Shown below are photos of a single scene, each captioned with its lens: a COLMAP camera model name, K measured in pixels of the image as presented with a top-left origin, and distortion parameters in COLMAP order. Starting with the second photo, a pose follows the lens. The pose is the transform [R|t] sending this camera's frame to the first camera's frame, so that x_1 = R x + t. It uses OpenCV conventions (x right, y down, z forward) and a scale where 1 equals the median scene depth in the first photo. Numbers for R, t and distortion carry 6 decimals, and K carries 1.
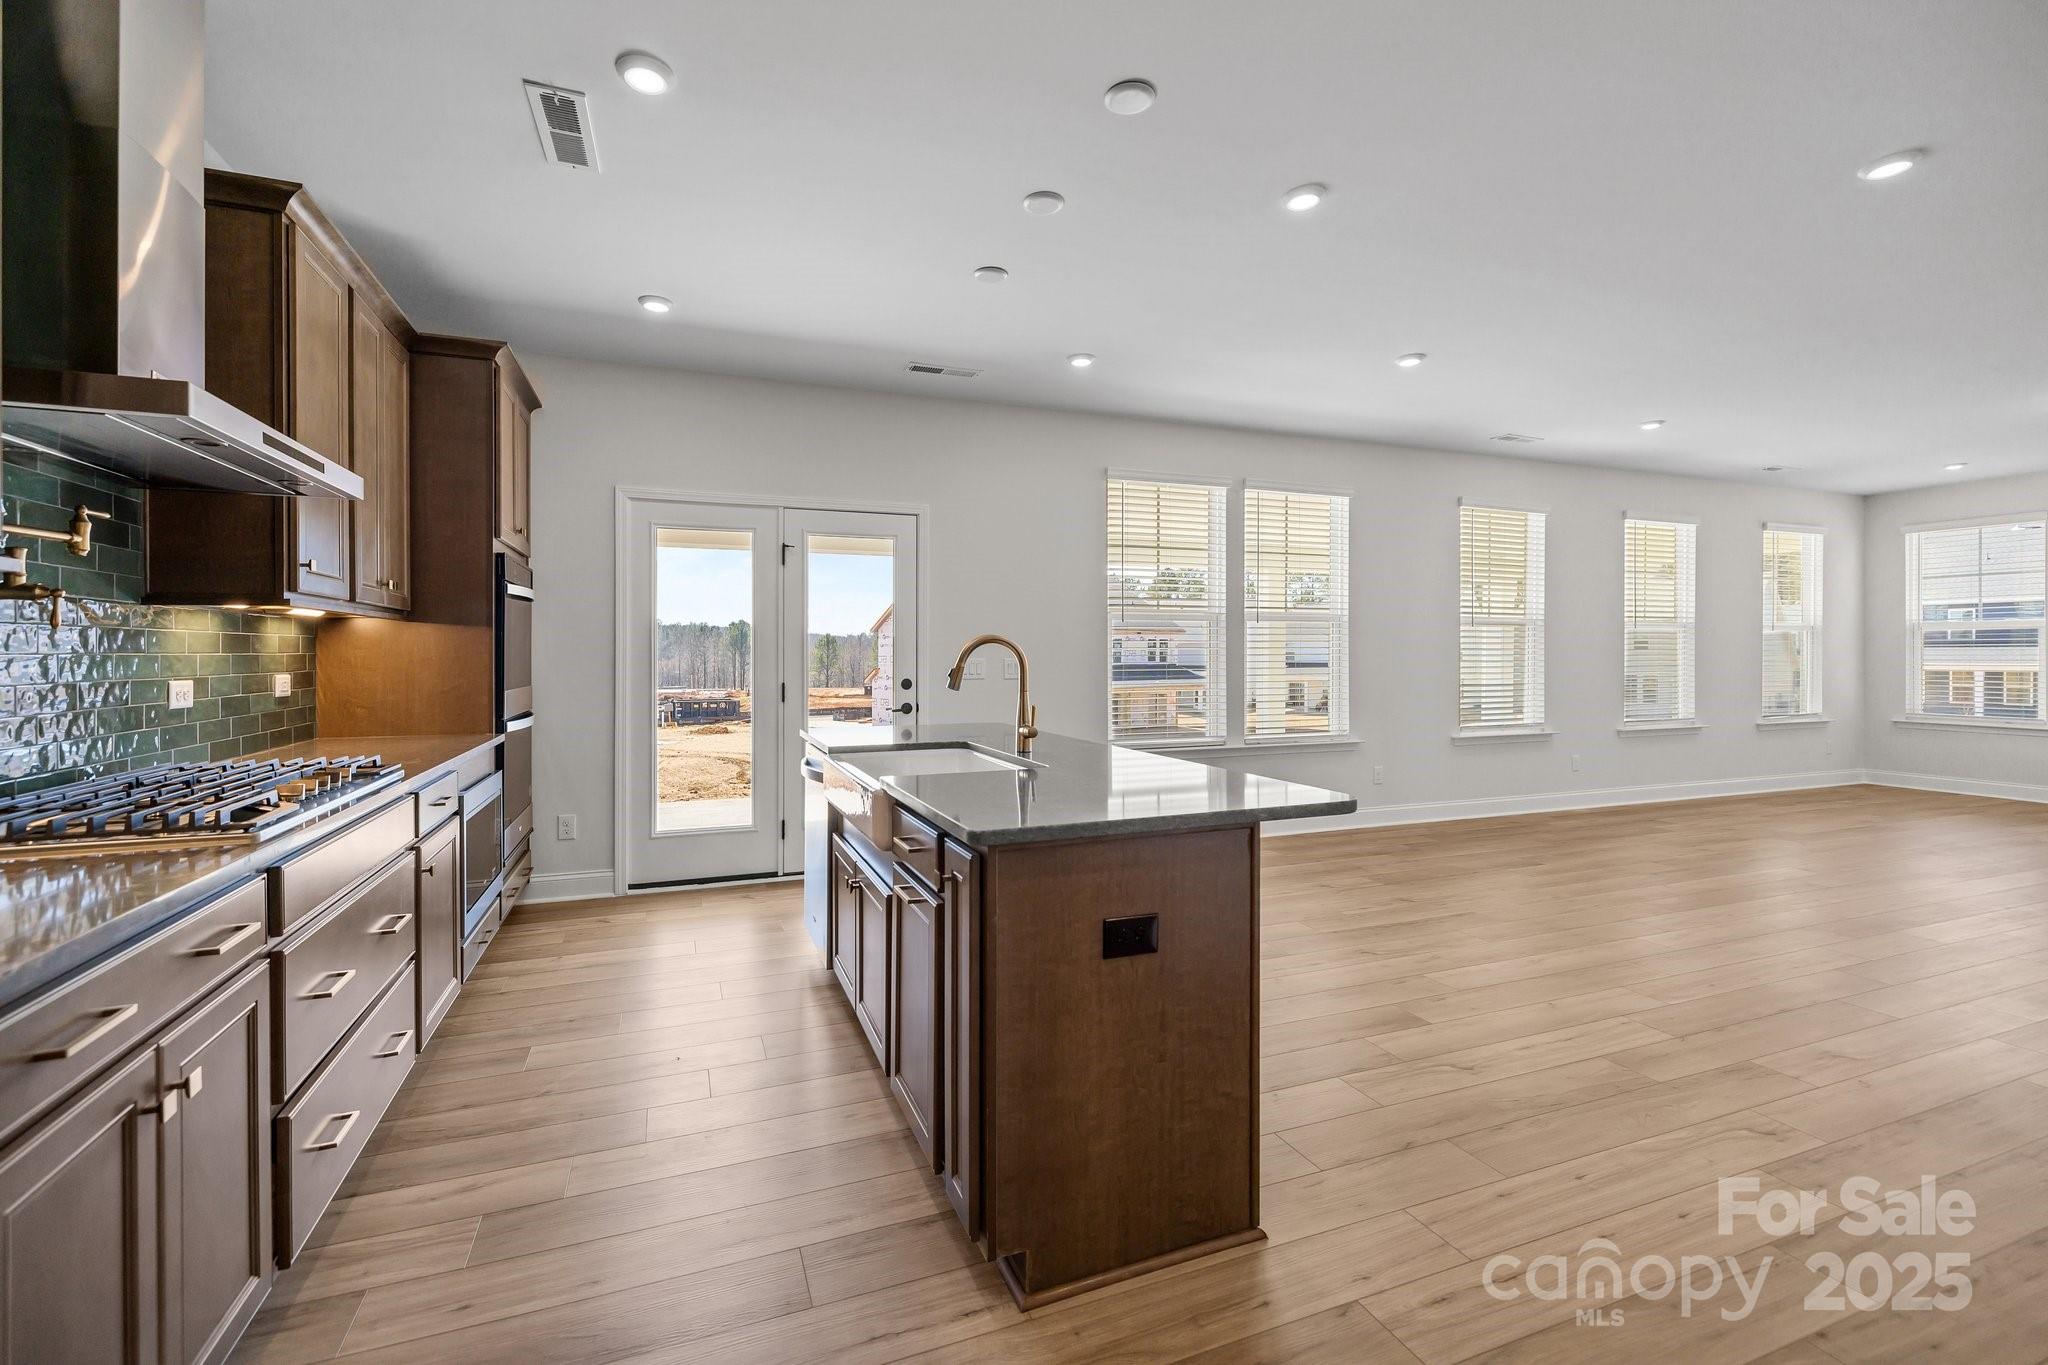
lens RADIAL K [[868.4, 0, 1004.9], [0, 868.4, 655.6], [0, 0, 1]] dist [-0.001481, 0.000423]
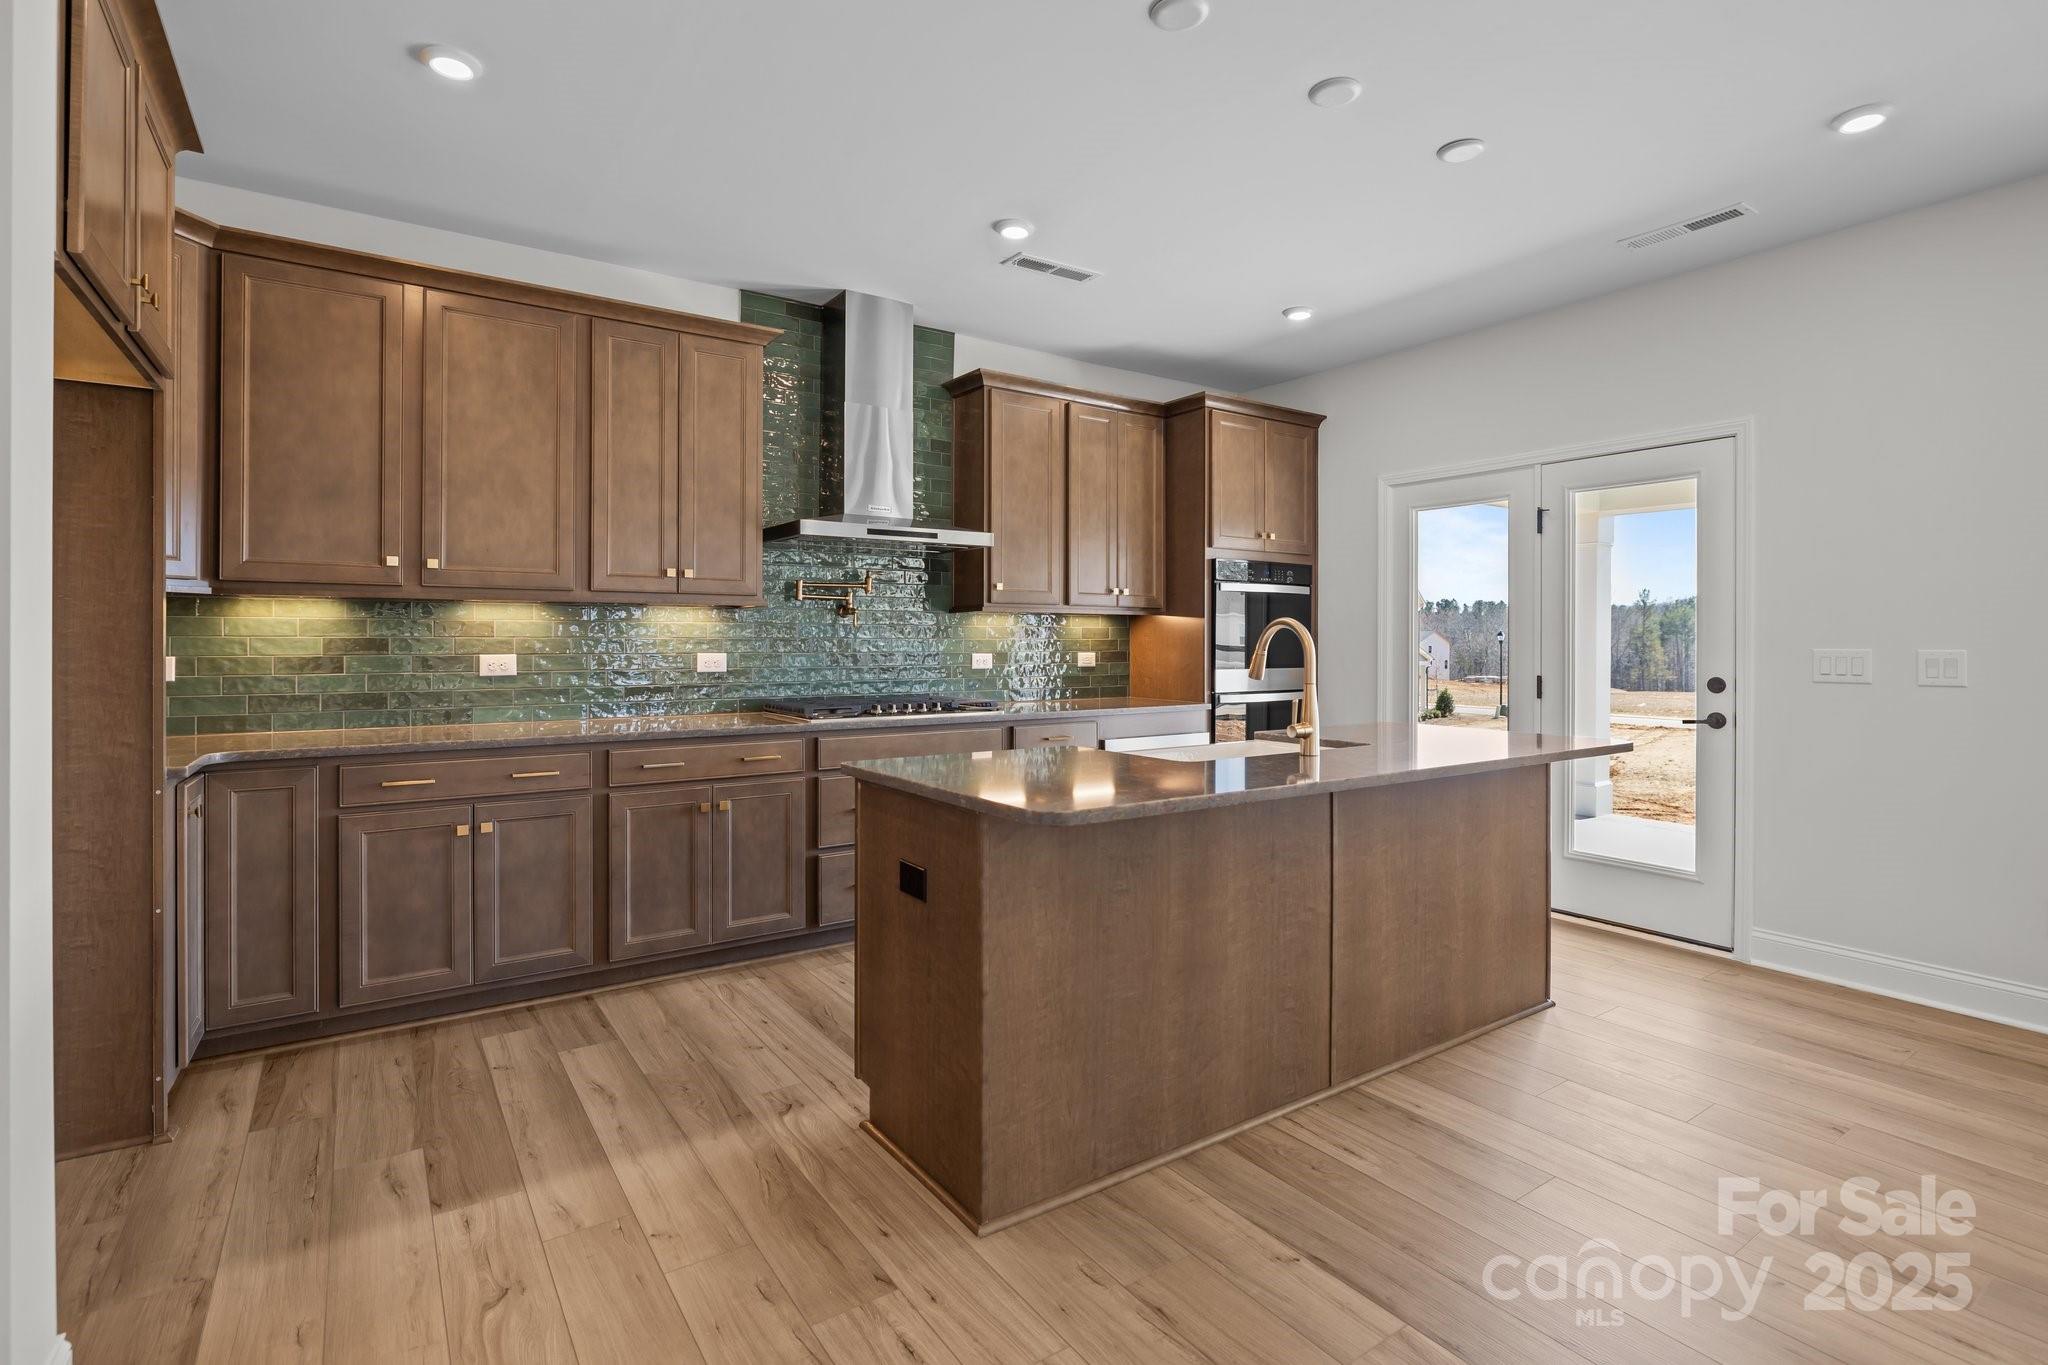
lens RADIAL K [[964.5, 0, 1023.3], [0, 964.5, 640.8], [0, 0, 1]] dist [-0.007300, 0.000846]
pose [[0.236403, 0.002994, -0.971650, 0.522790], [-0.005022, 0.999986, 0.001859, -0.001104], [0.971642, 0.004440, 0.236415, 0.303259]]
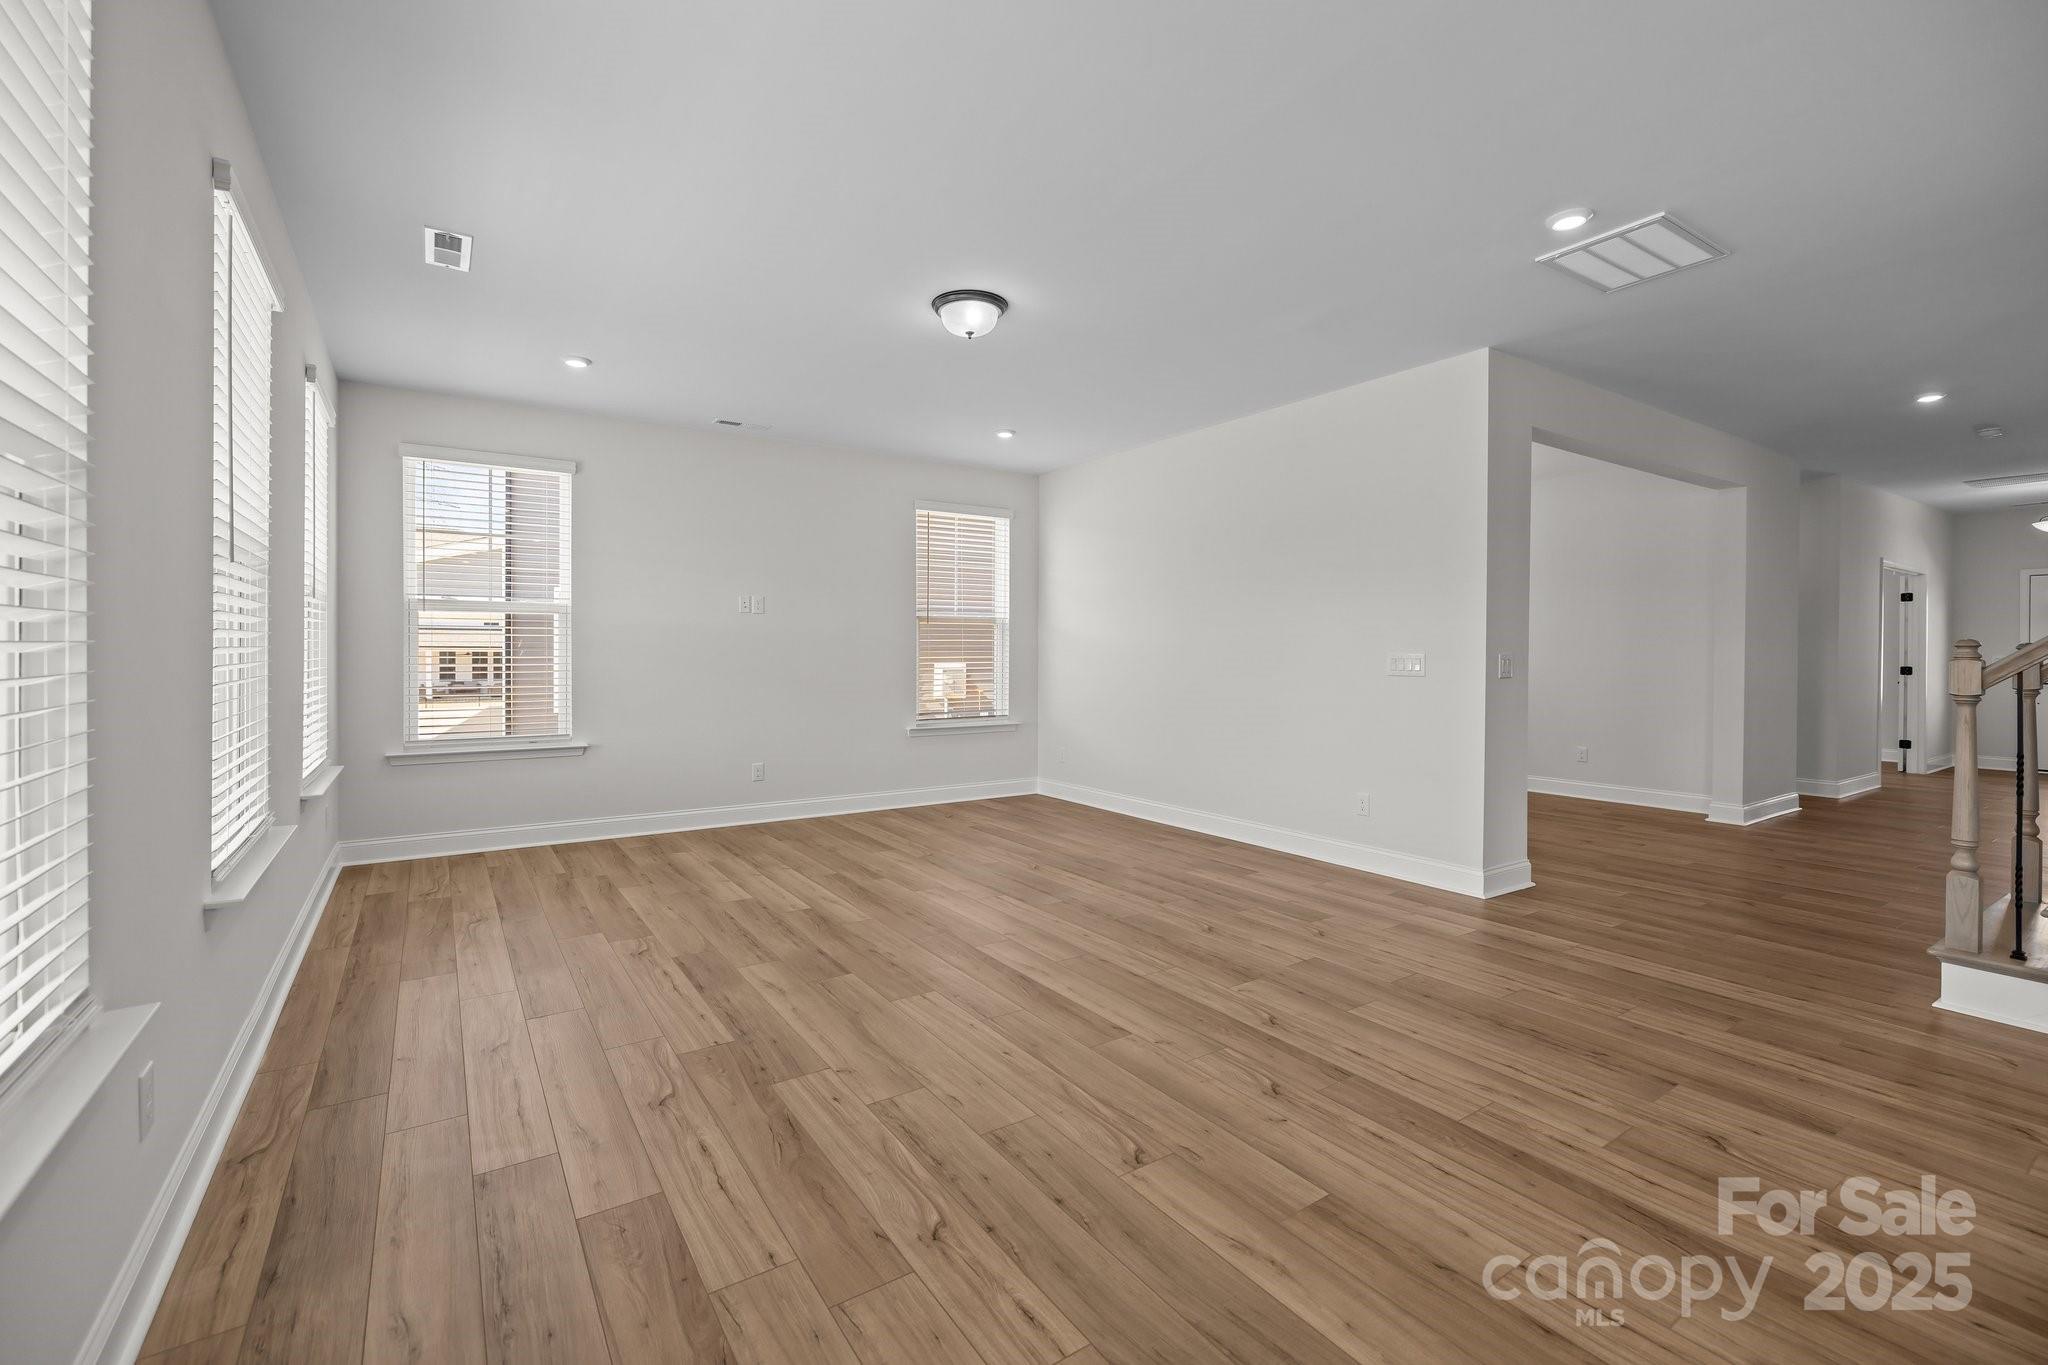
lens RADIAL K [[868.4, 0, 1004.2], [0, 868.4, 653.5], [0, 0, 1]] dist [-0.001481, 0.000423]
pose [[-0.212271, -0.001152, 0.977210, 0.540642], [-0.001864, 0.999998, 0.000773, 0.000736], [-0.977209, -0.001658, -0.212273, 1.206387]]
